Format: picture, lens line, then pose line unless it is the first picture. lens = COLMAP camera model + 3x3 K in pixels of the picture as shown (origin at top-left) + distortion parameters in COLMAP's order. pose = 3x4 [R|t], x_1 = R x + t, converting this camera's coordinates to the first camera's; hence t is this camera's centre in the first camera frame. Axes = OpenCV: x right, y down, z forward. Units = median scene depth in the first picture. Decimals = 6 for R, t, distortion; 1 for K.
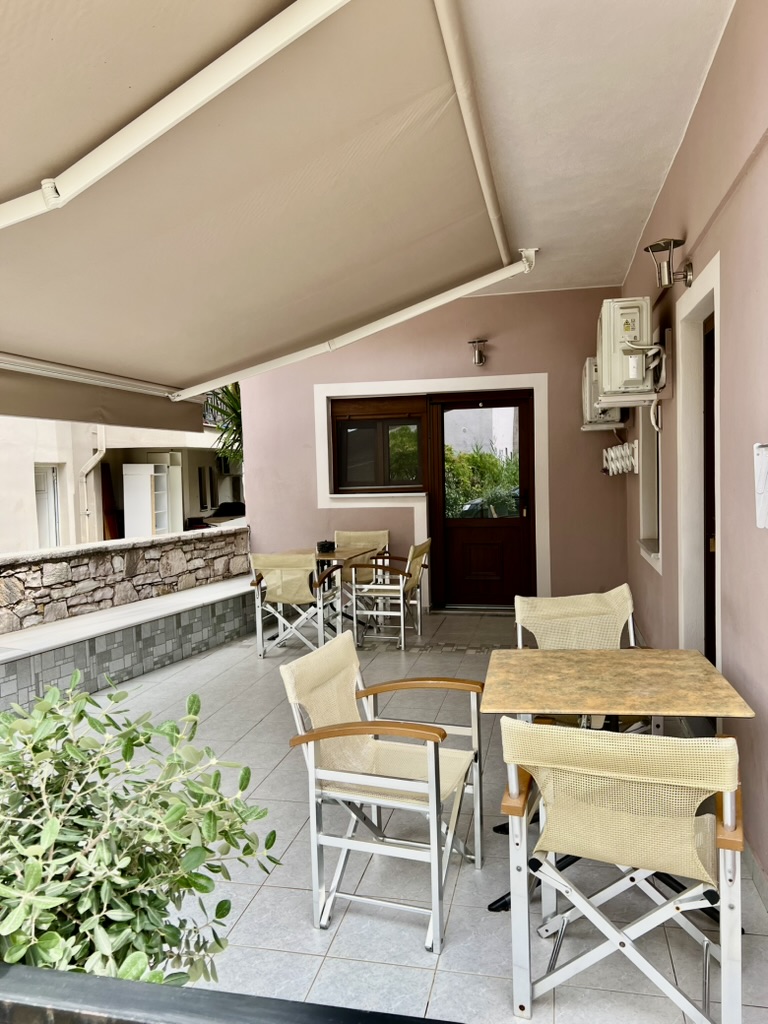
lens RADIAL K [[762.0, 0, 384.6], [0, 762.0, 510.5], [0, 0, 1]] dist [0.010871, 0.001587]
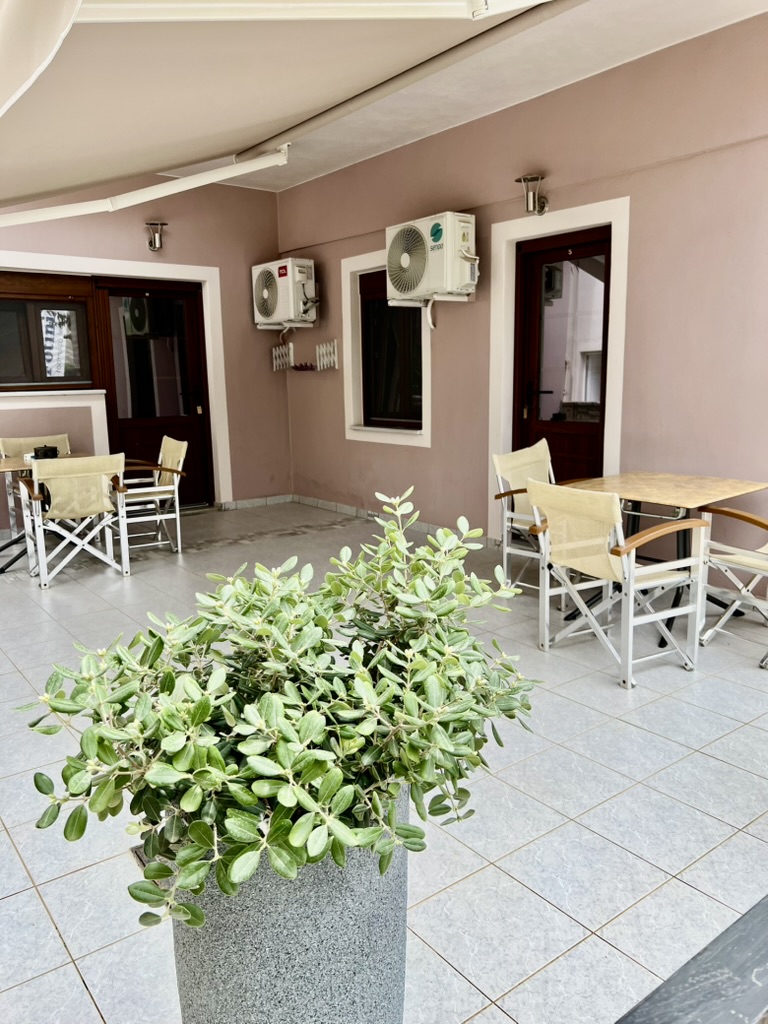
lens RADIAL K [[762.0, 0, 388.3], [0, 762.0, 514.7], [0, 0, 1]] dist [0.010871, 0.001587]
pose [[0.628769, -0.126662, 0.767207, -0.451165], [0.043227, 0.990812, 0.128151, 0.022168], [-0.776390, -0.047413, 0.628467, 0.178473]]
